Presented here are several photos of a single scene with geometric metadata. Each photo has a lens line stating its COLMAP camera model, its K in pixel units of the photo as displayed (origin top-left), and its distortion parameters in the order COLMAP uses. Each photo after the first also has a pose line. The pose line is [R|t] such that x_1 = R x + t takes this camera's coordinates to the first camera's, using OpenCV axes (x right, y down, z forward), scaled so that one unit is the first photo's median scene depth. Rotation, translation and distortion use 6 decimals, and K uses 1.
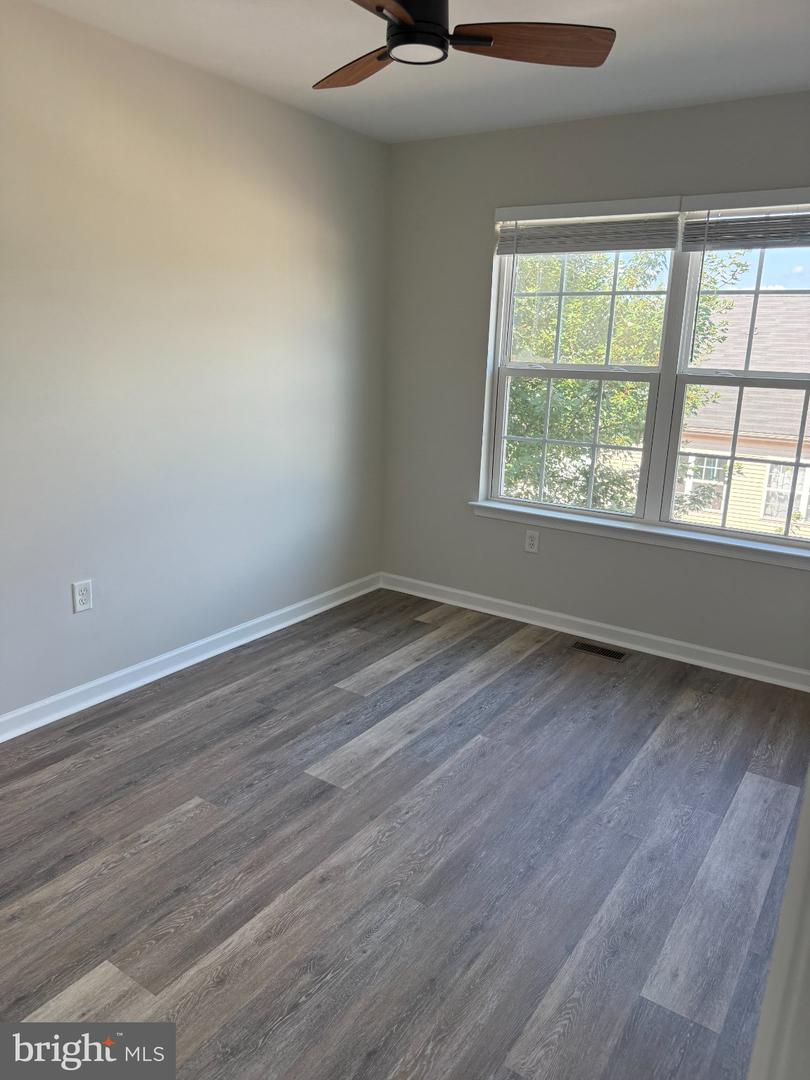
lens RADIAL K [[751.4, 0, 402.7], [0, 751.4, 538.5], [0, 0, 1]] dist [-0.003180, -0.022357]
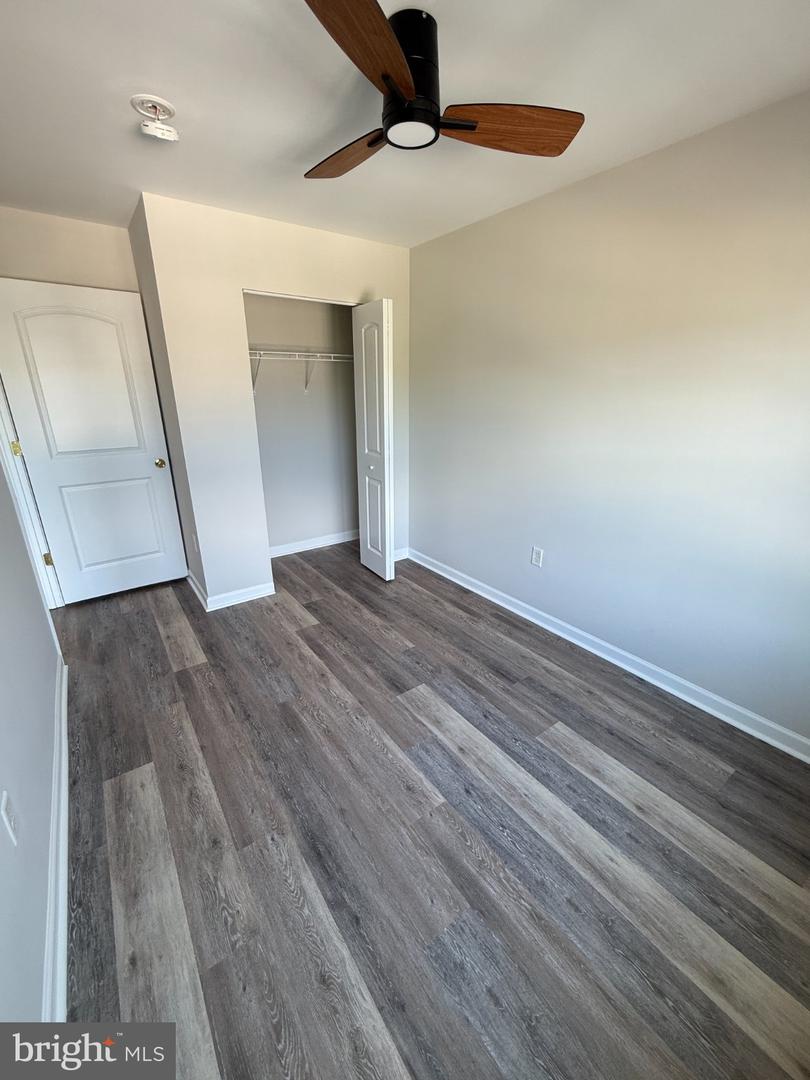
lens RADIAL K [[432.4, 0, 400.4], [0, 432.4, 543.8], [0, 0, 1]] dist [0.000951, 0.000920]
pose [[-0.340223, 0.299046, -0.891526, 0.567208], [-0.243845, 0.887596, 0.390784, -0.269547], [0.908178, 0.350348, -0.229060, 1.014444]]
